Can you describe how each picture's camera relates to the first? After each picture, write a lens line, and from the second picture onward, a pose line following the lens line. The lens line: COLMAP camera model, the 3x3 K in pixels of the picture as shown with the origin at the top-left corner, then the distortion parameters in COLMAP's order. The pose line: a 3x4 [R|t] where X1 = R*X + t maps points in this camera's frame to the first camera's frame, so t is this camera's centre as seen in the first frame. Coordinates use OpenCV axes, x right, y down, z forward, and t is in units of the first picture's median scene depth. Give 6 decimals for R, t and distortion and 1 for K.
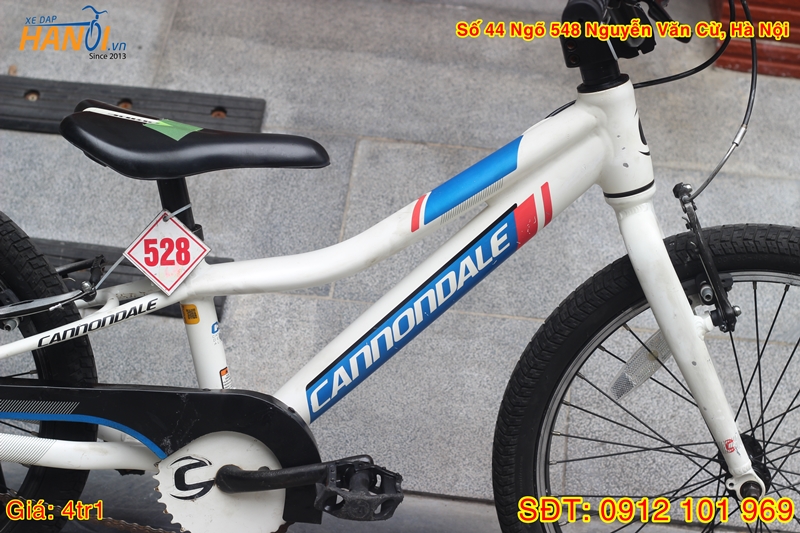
lens RADIAL K [[1913.5, 0, 400.0], [0, 1913.5, 266.5], [0, 0, 1]] dist [-0.097111, 0.059530]
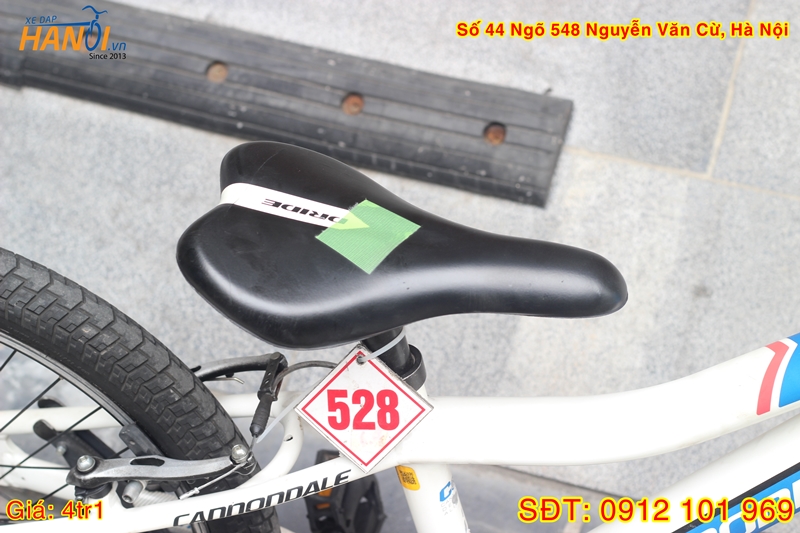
lens RADIAL K [[1981.7, 0, 428.6], [0, 1981.7, 266.0], [0, 0, 1]] dist [-0.067925, -0.495167]
pose [[0.966718, 0.096075, -0.237122, 0.047725], [0.008005, 0.915003, 0.403367, -0.307648], [0.255721, -0.391840, 0.883781, 0.441574]]
